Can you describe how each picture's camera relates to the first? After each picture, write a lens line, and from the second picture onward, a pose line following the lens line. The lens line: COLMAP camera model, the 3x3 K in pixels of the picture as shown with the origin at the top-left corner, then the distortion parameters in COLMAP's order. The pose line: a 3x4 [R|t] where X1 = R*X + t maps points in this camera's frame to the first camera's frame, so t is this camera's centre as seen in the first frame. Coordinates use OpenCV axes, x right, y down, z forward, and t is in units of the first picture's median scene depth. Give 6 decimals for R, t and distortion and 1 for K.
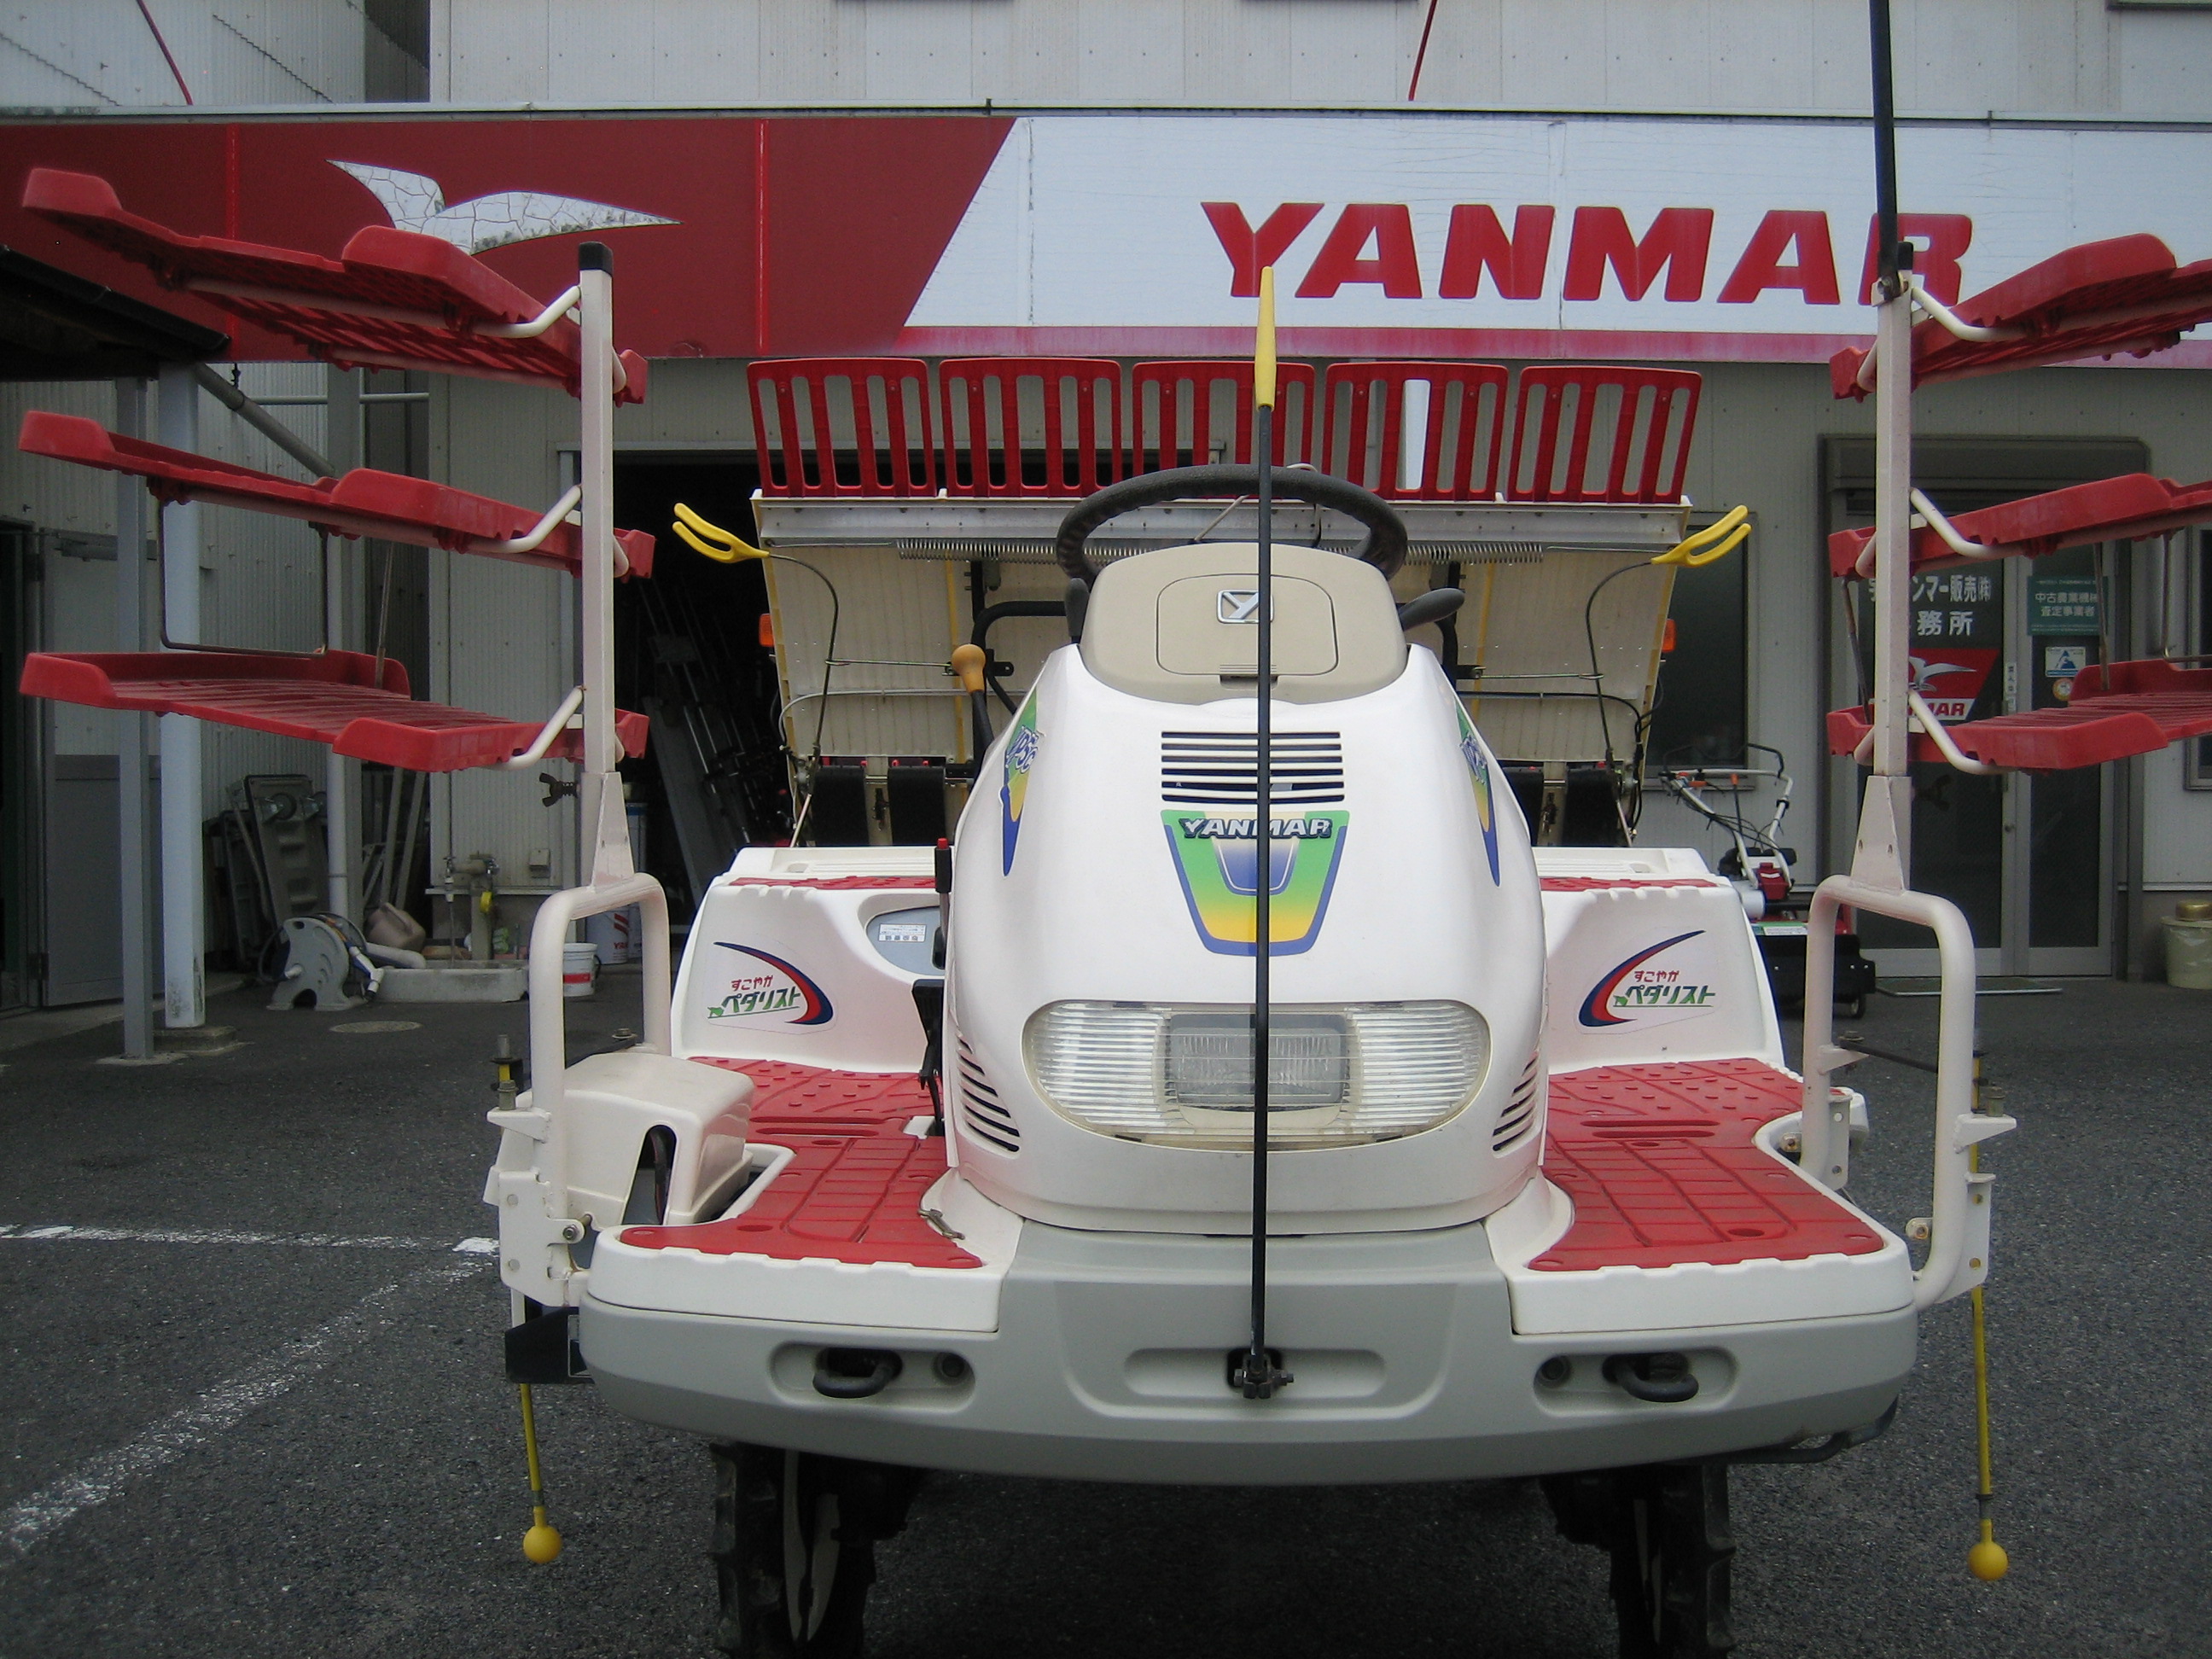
lens RADIAL K [[2299.4, 0, 1142.1], [0, 2299.4, 832.6], [0, 0, 1]] dist [-0.138385, 0.158776]
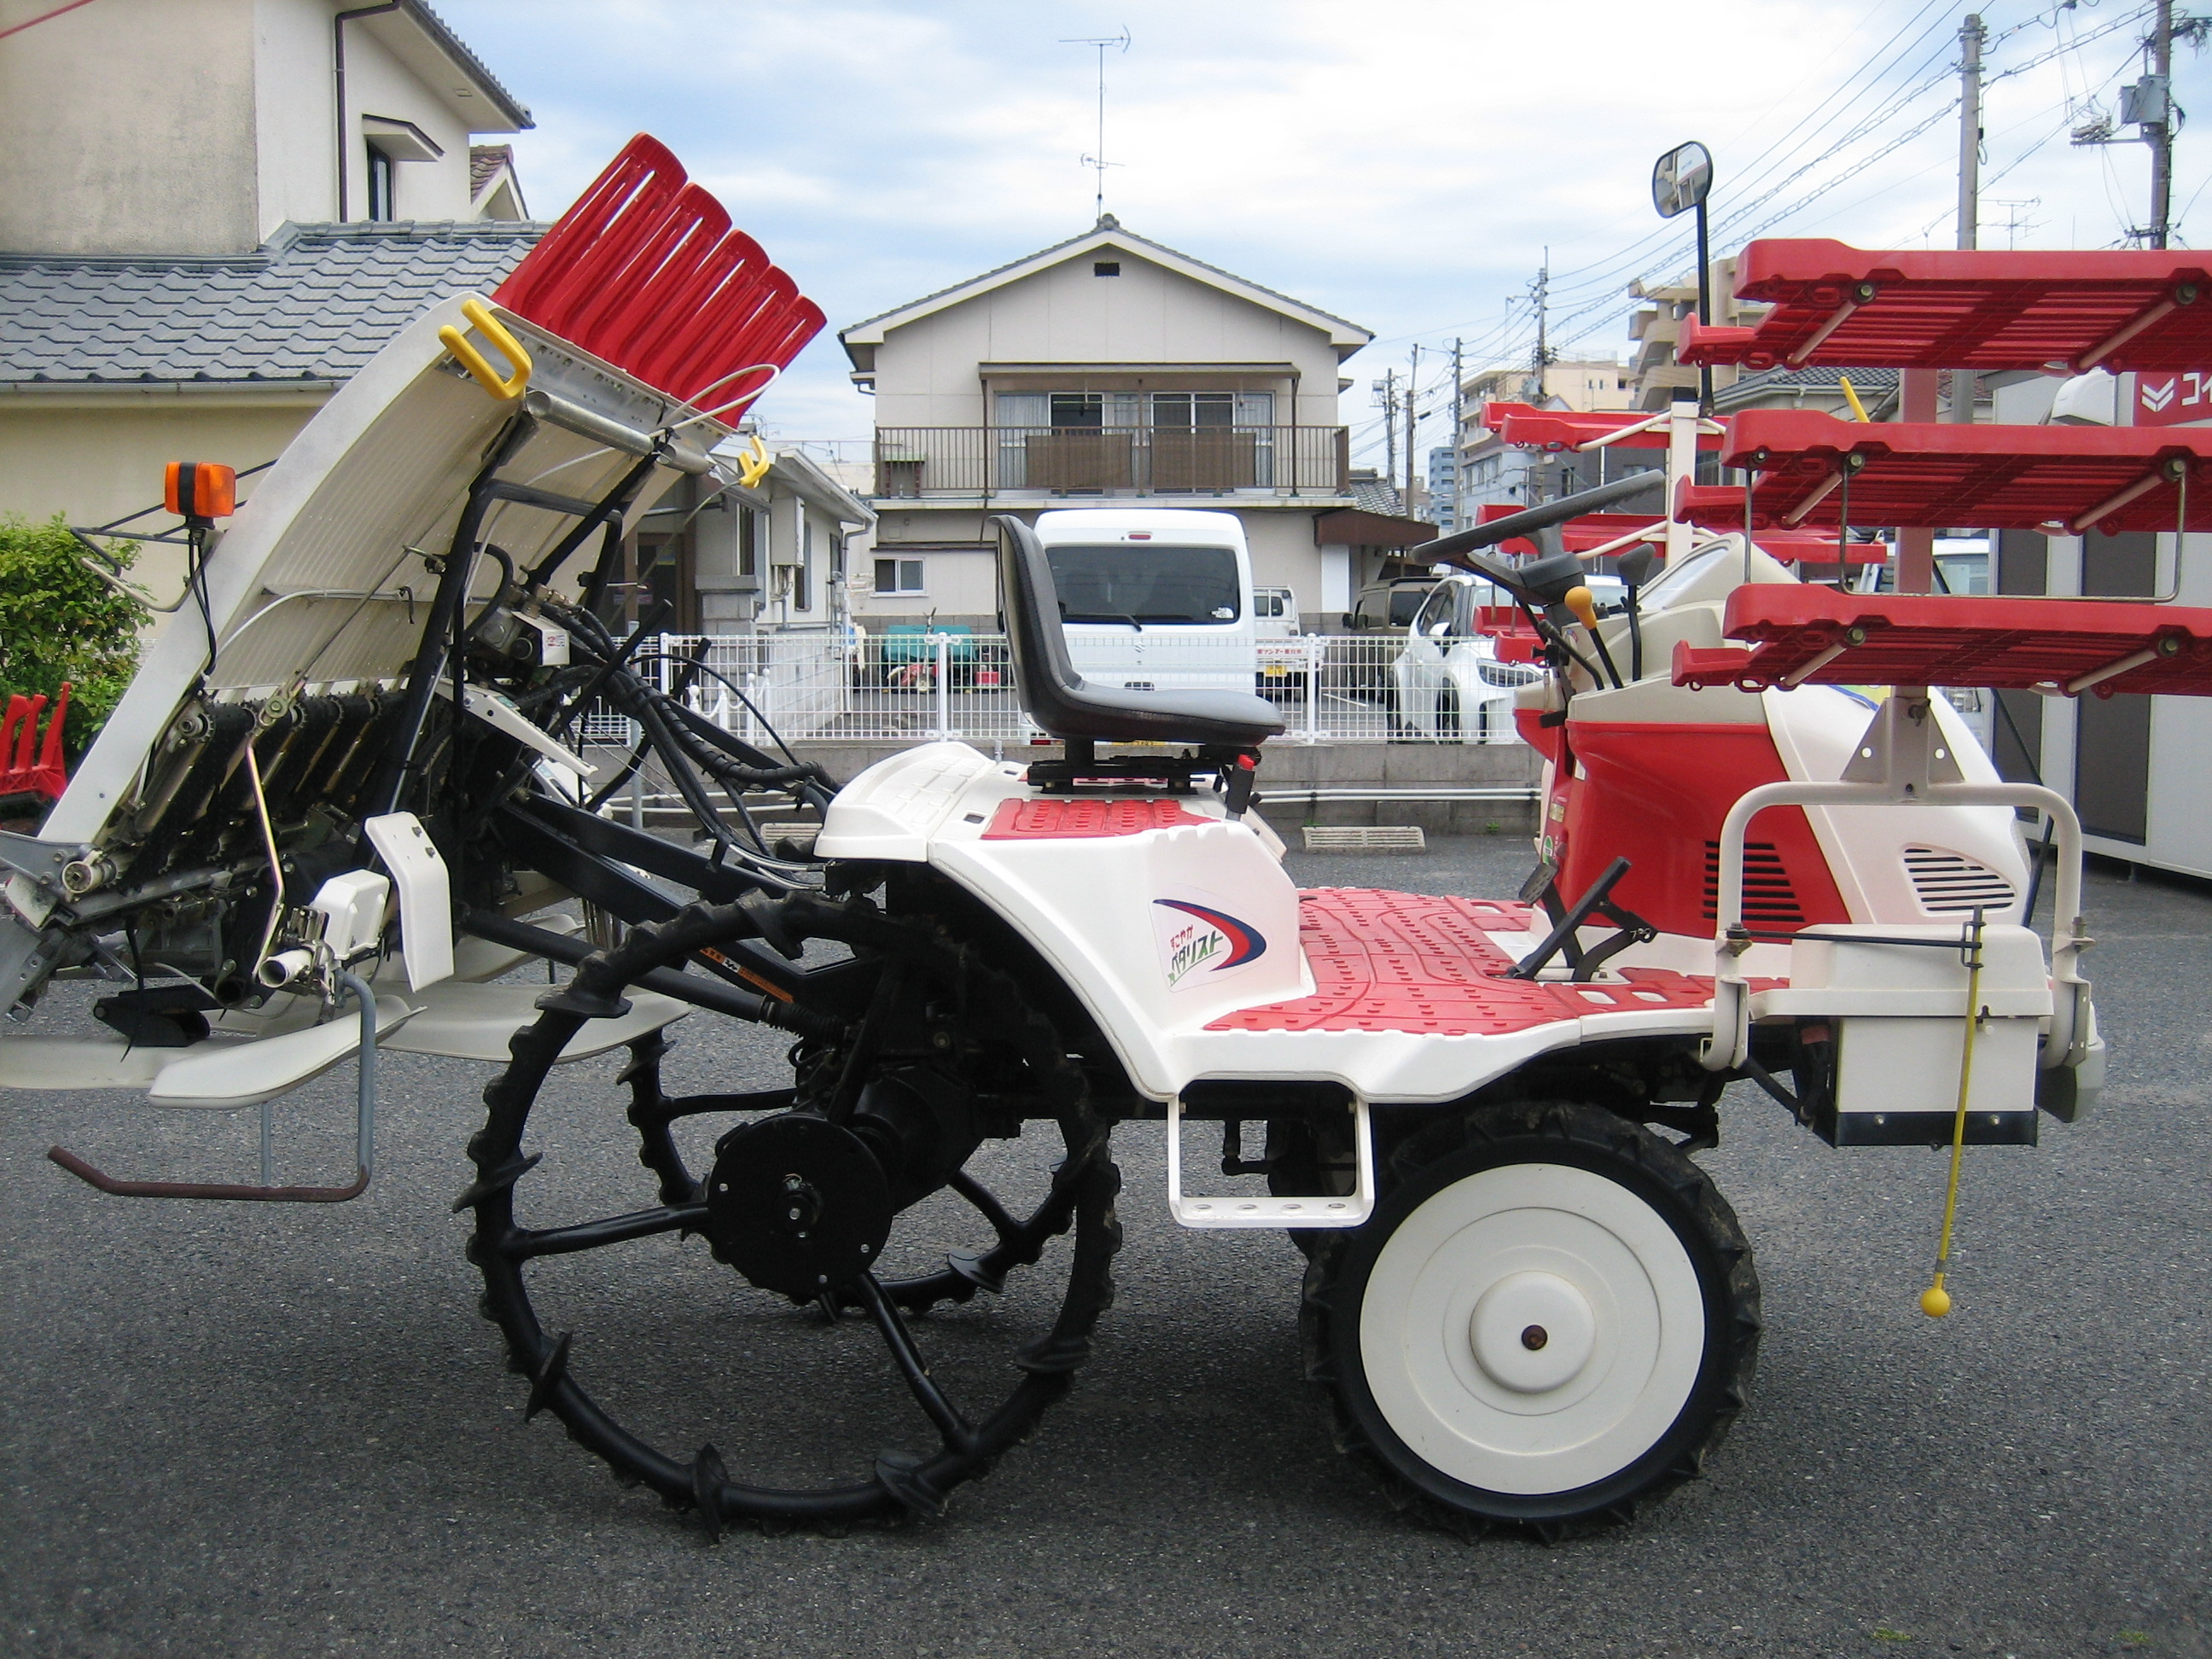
lens RADIAL K [[2299.4, 0, 1142.1], [0, 2299.4, 832.6], [0, 0, 1]] dist [-0.138385, 0.158776]
pose [[-0.017981, -0.092238, 0.995575, -0.414845], [0.034929, 0.995070, 0.092822, -0.023139], [-0.999228, 0.036444, -0.014671, 0.401440]]
